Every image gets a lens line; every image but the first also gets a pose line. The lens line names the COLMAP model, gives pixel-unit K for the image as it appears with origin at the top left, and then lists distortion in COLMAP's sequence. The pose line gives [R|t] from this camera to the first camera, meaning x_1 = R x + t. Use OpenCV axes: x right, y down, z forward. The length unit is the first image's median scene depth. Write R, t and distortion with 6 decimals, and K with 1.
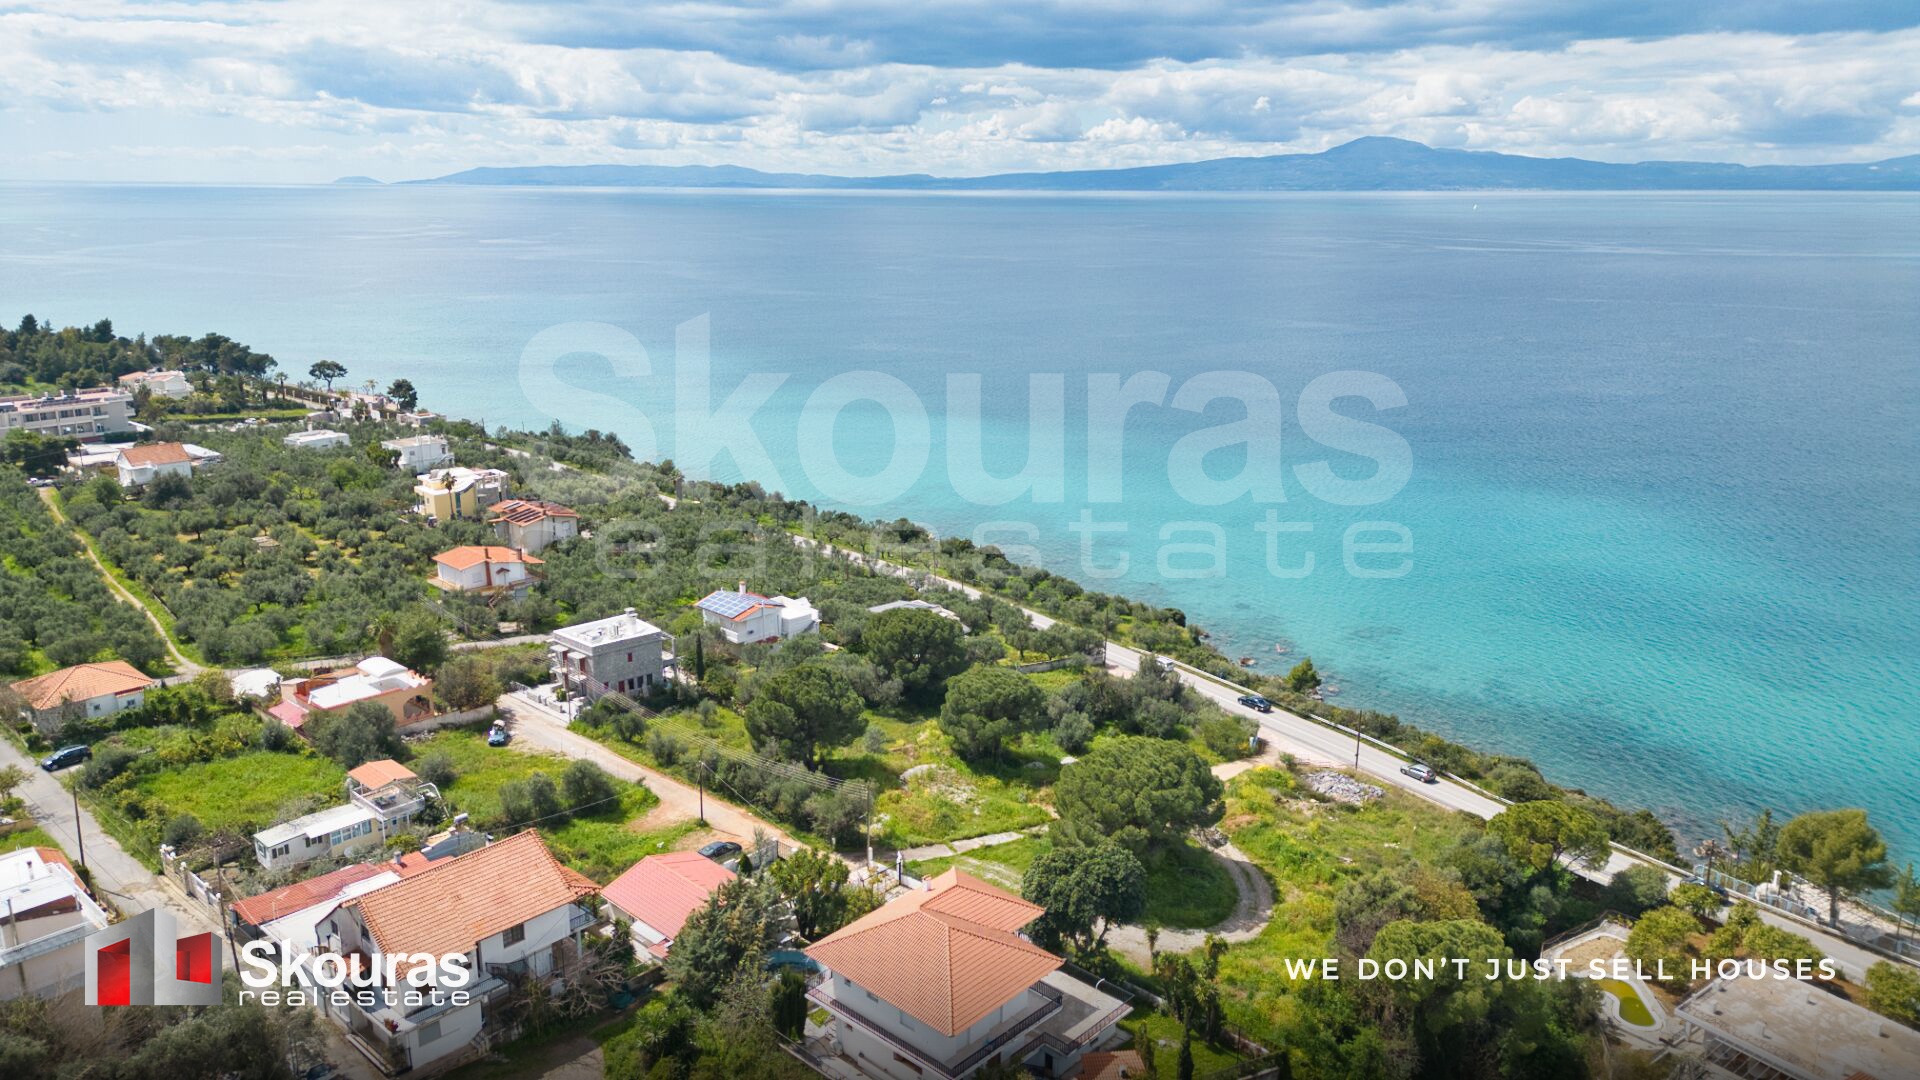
lens RADIAL K [[1327.8, 0, 956.8], [0, 1327.8, 543.3], [0, 0, 1]] dist [0.089313, -0.091682]
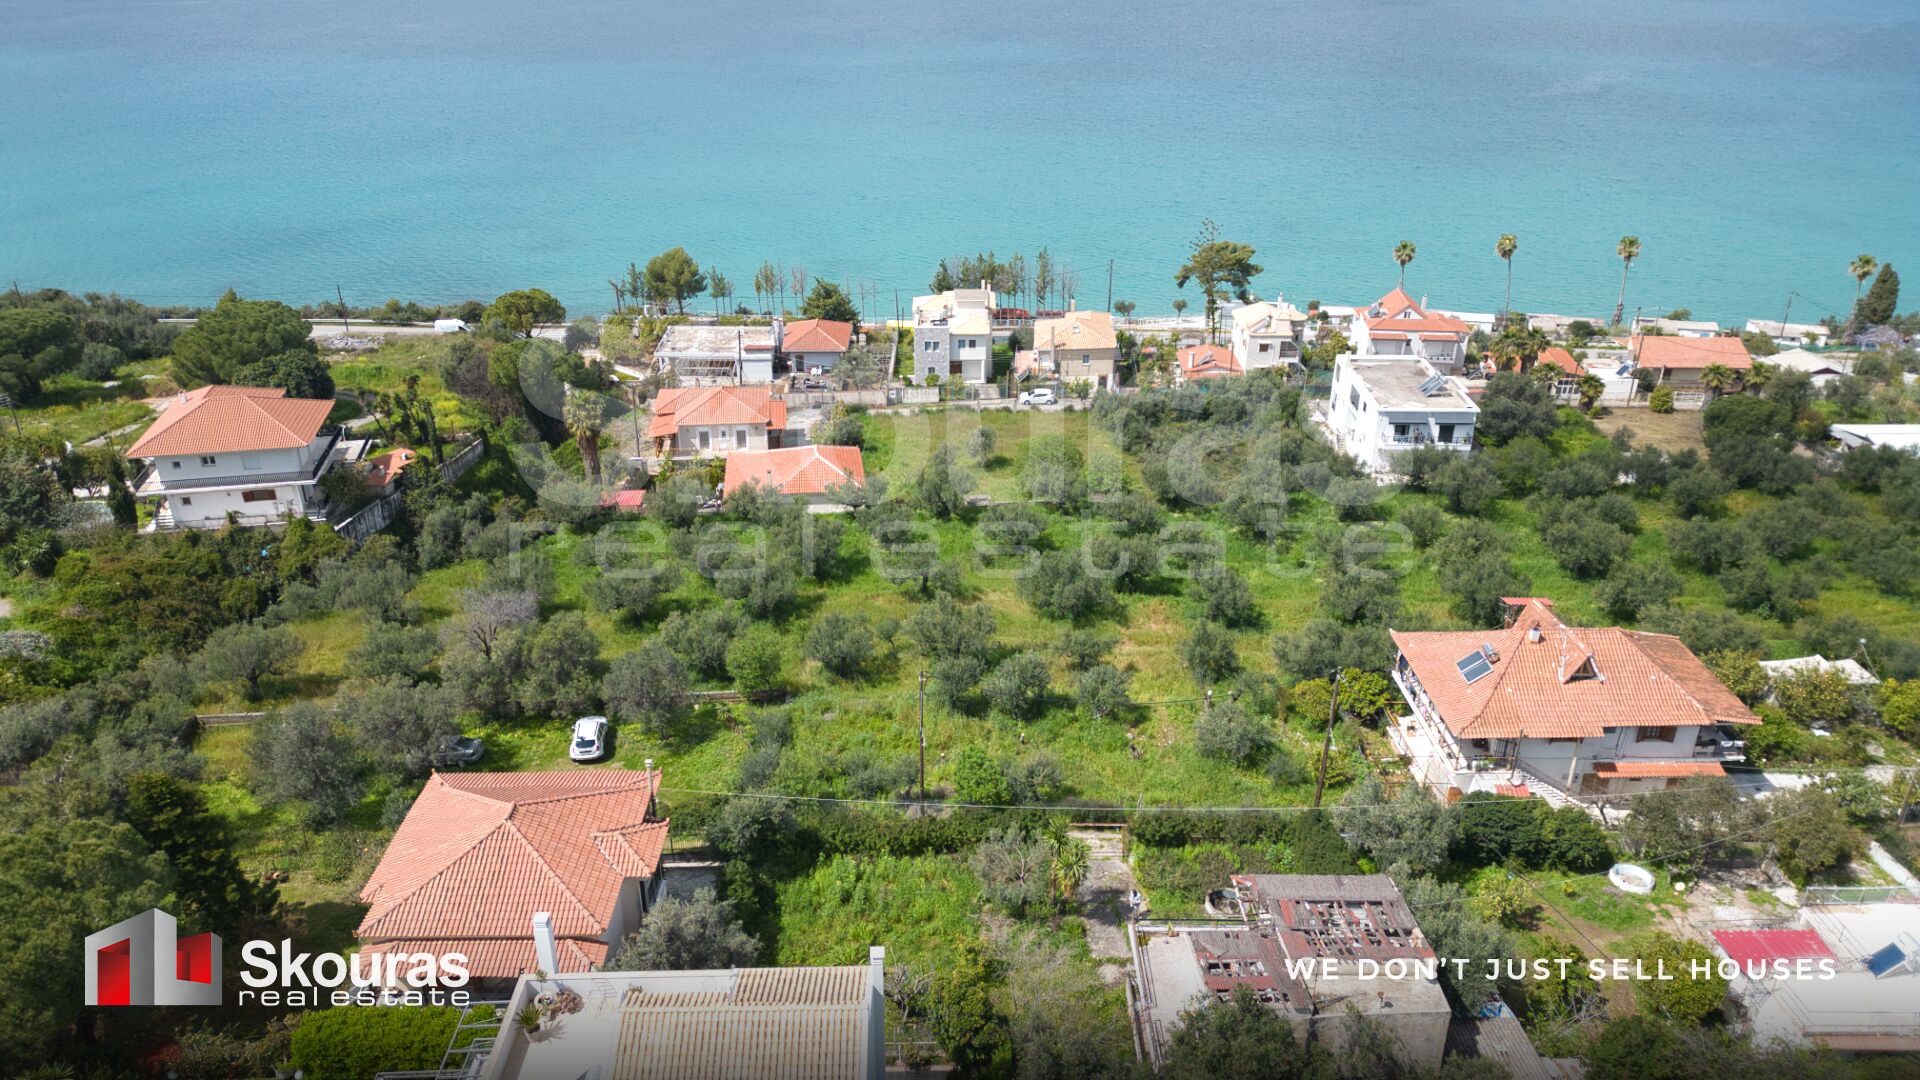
lens RADIAL K [[1329.5, 0, 959.9], [0, 1329.5, 536.3], [0, 0, 1]] dist [0.089152, -0.082061]
pose [[0.573626, -0.354836, 0.738272, -0.374112], [0.212744, 0.934910, 0.284047, 0.111966], [-0.791008, -0.005874, 0.611778, -0.210128]]
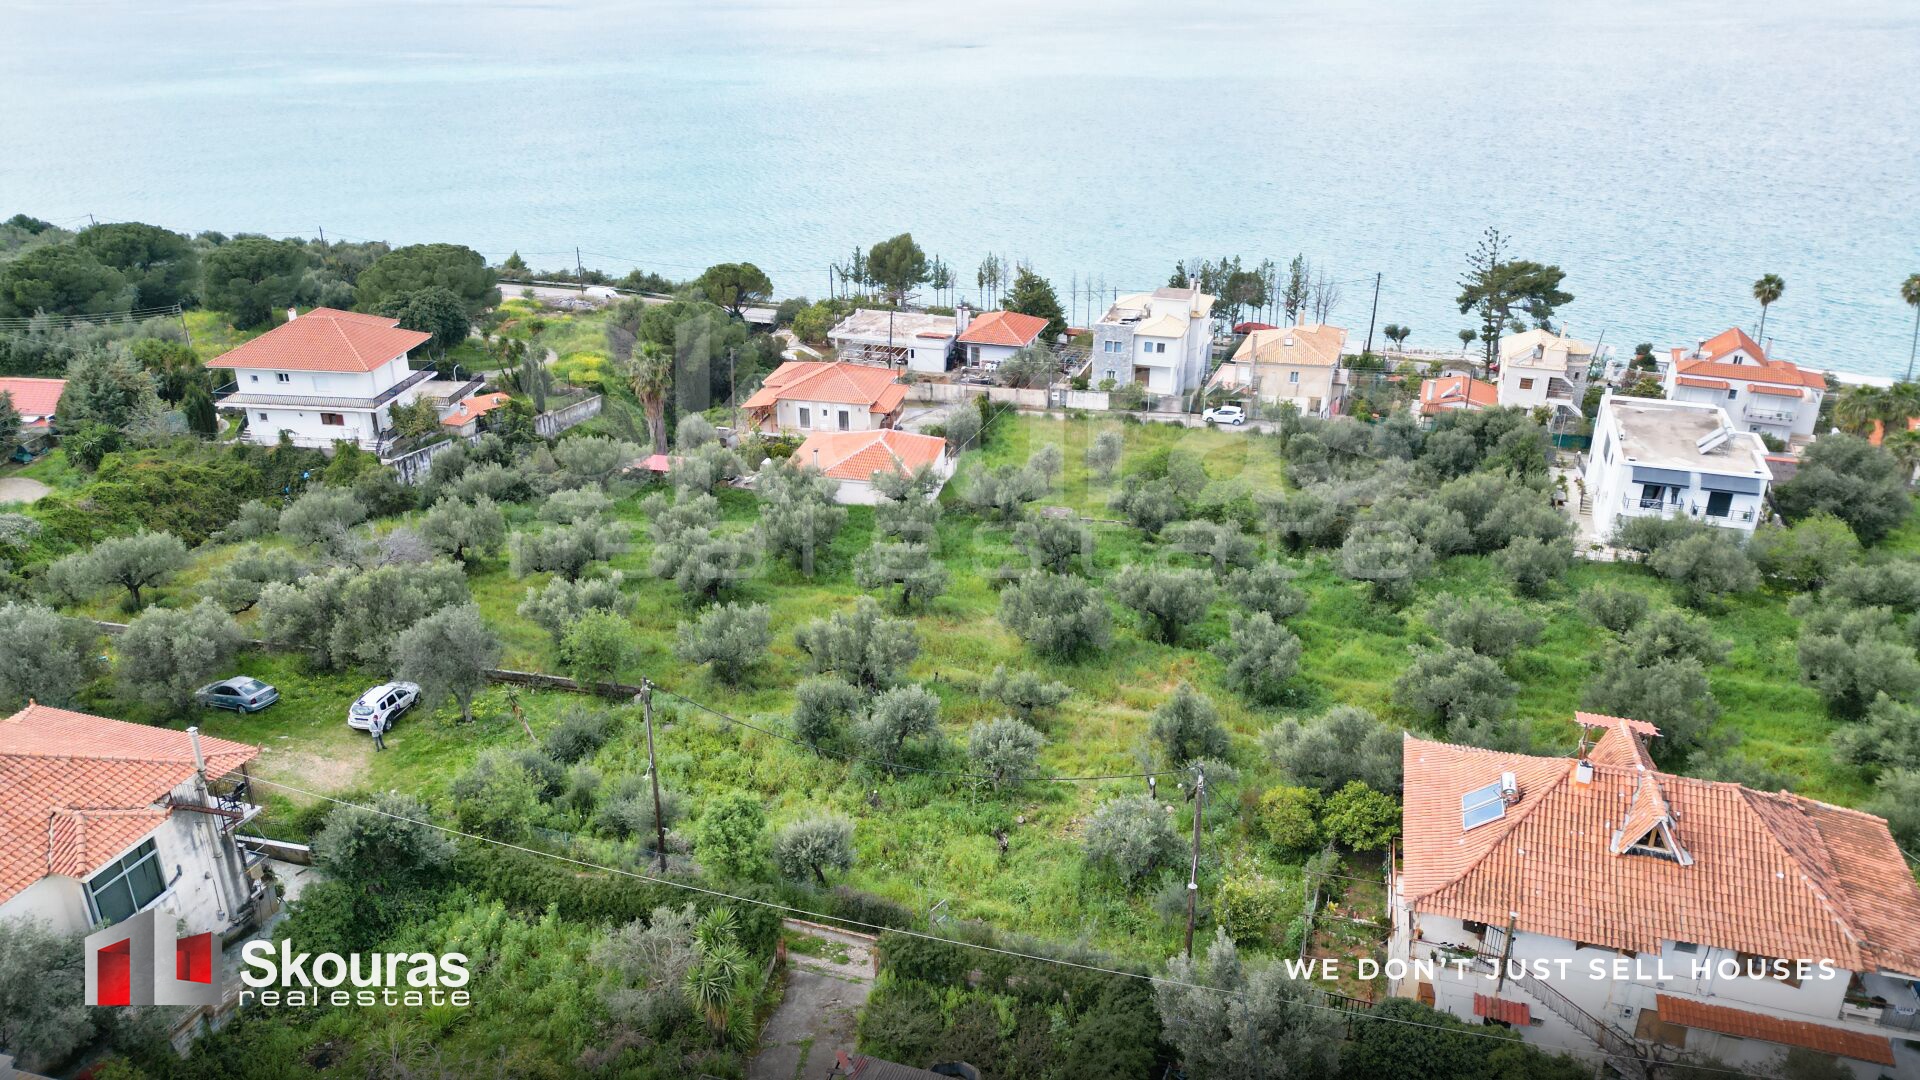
lens RADIAL K [[1329.5, 0, 959.9], [0, 1329.5, 536.3], [0, 0, 1]] dist [0.089152, -0.082061]
pose [[0.796587, -0.245170, 0.552576, -0.174784], [0.157933, 0.966725, 0.201248, 0.192552], [-0.583529, -0.073042, 0.808801, -0.239939]]
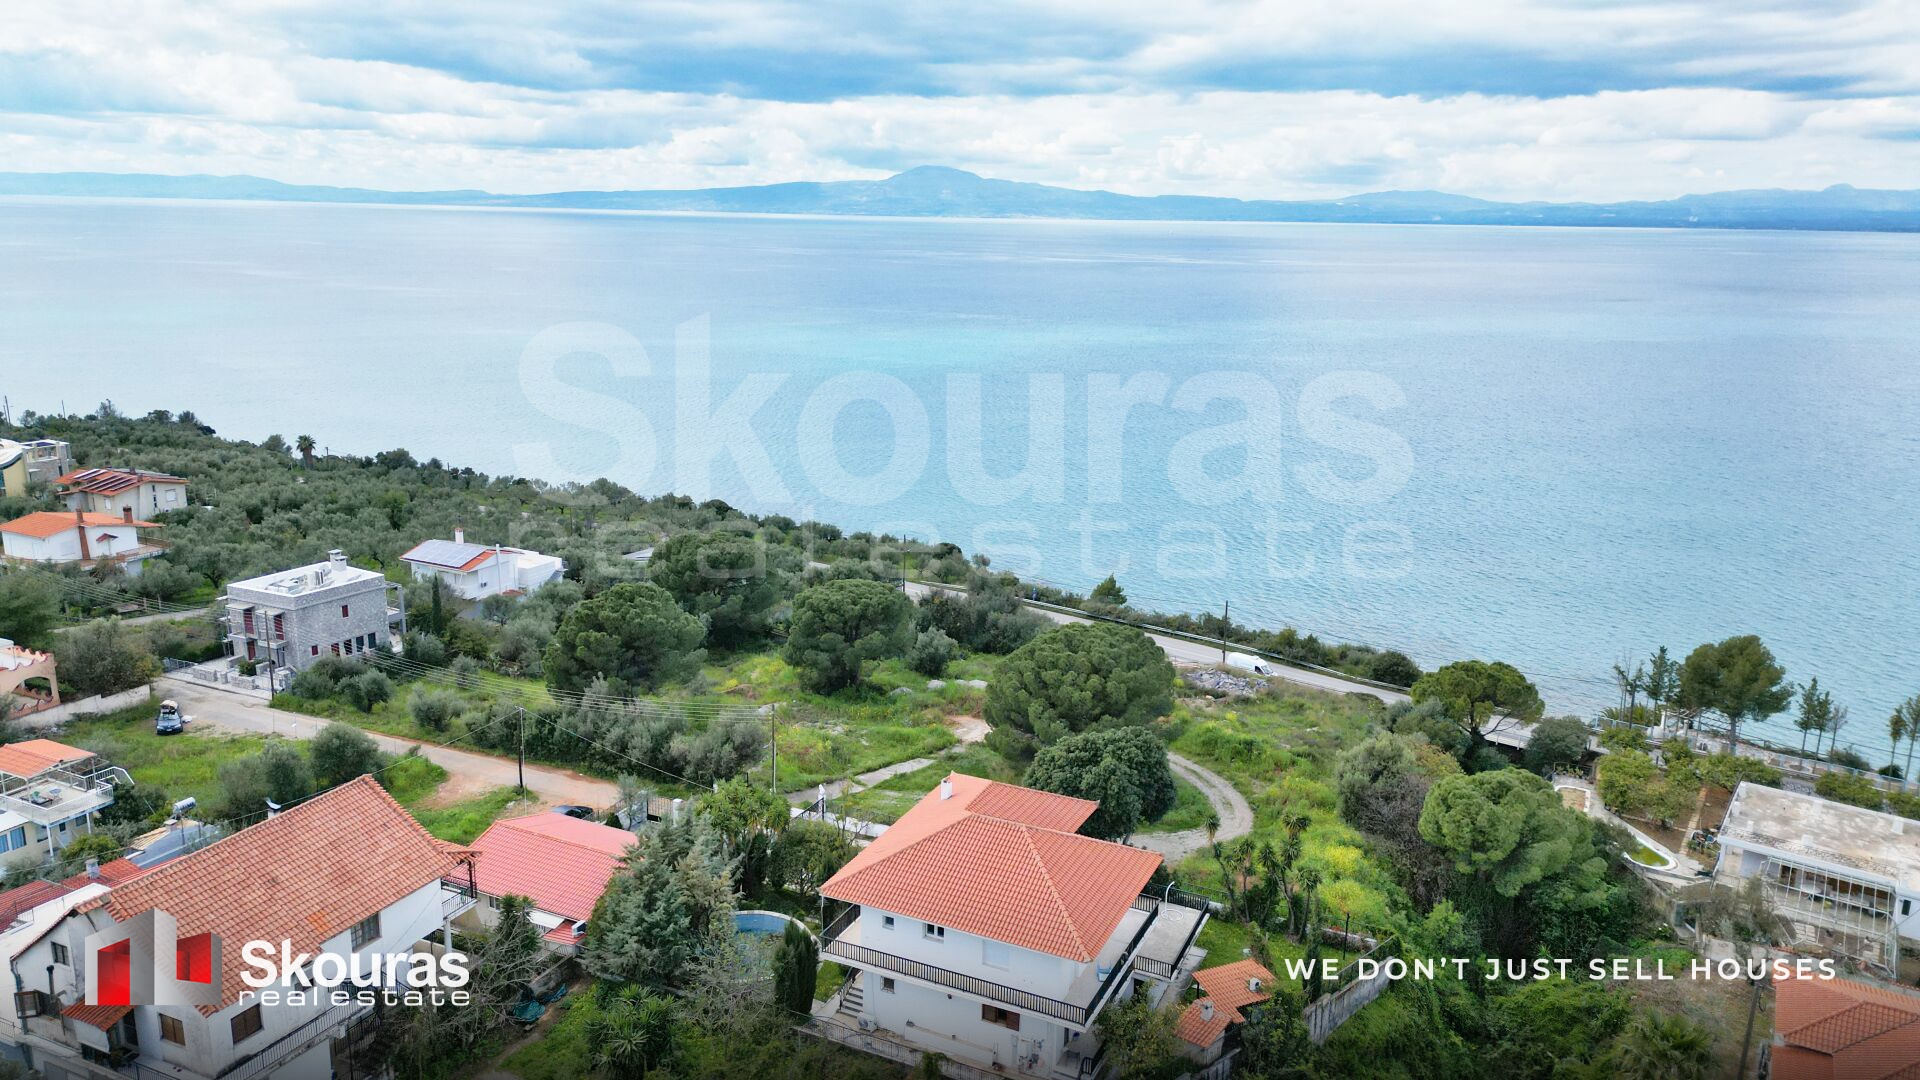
lens RADIAL K [[1330.0, 0, 955.6], [0, 1330.0, 543.8], [0, 0, 1]] dist [0.081053, -0.075369]
pose [[0.952983, -0.061636, 0.296688, -0.149308], [0.066324, 0.997782, -0.005751, 0.079780], [-0.295675, 0.025158, 0.954957, 0.183851]]
